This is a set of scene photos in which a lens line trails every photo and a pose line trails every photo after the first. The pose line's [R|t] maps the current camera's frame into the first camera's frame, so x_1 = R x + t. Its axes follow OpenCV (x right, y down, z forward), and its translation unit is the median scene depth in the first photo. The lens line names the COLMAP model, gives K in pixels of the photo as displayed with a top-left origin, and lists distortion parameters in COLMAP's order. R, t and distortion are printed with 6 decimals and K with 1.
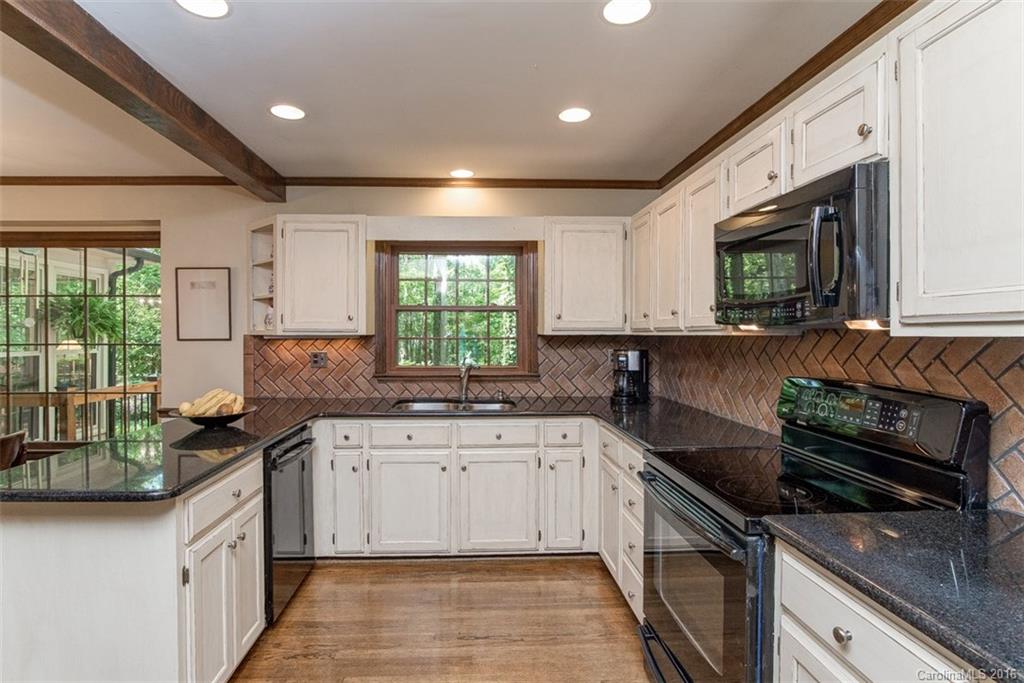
lens RADIAL K [[501.0, 0, 505.9], [0, 501.0, 337.7], [0, 0, 1]] dist [-0.016254, -0.000887]
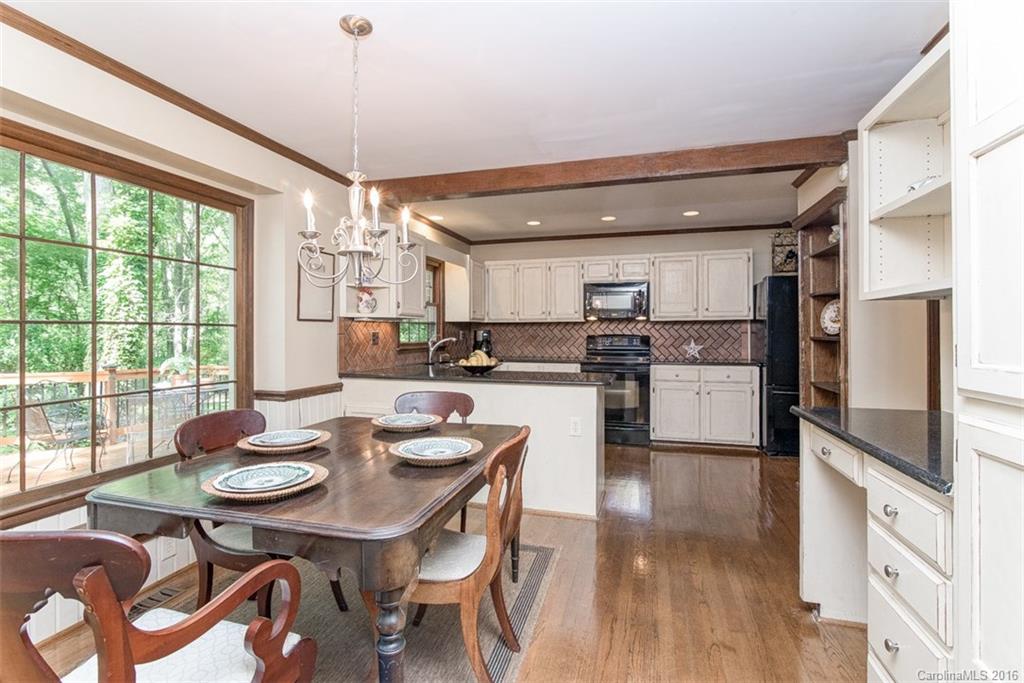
lens RADIAL K [[501.0, 0, 508.7], [0, 501.0, 332.8], [0, 0, 1]] dist [-0.016254, -0.000887]
pose [[0.321192, -0.001499, 0.947013, -1.464582], [0.012555, 0.999918, -0.002676, 0.038528], [-0.946931, 0.012749, 0.321184, 0.280276]]
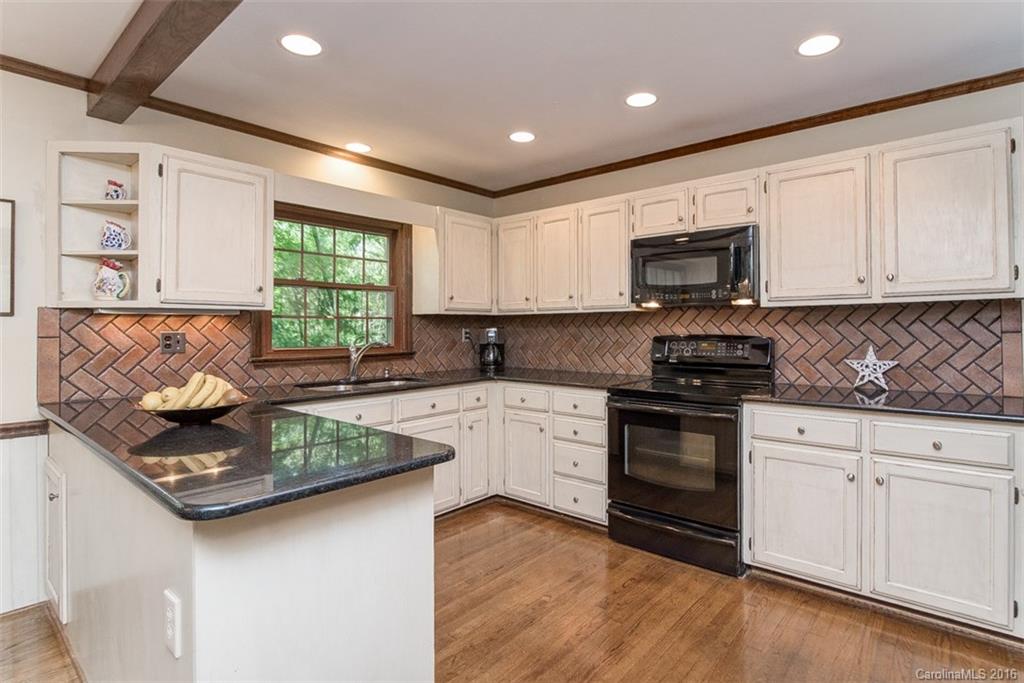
lens RADIAL K [[519.1, 0, 532.1], [0, 519.1, 323.4], [0, 0, 1]] dist [-0.011904, -0.000443]
pose [[0.680109, 0.003720, 0.733102, -0.580564], [0.013181, 0.999763, -0.017302, 0.035793], [-0.732993, 0.021430, 0.679899, 0.071198]]
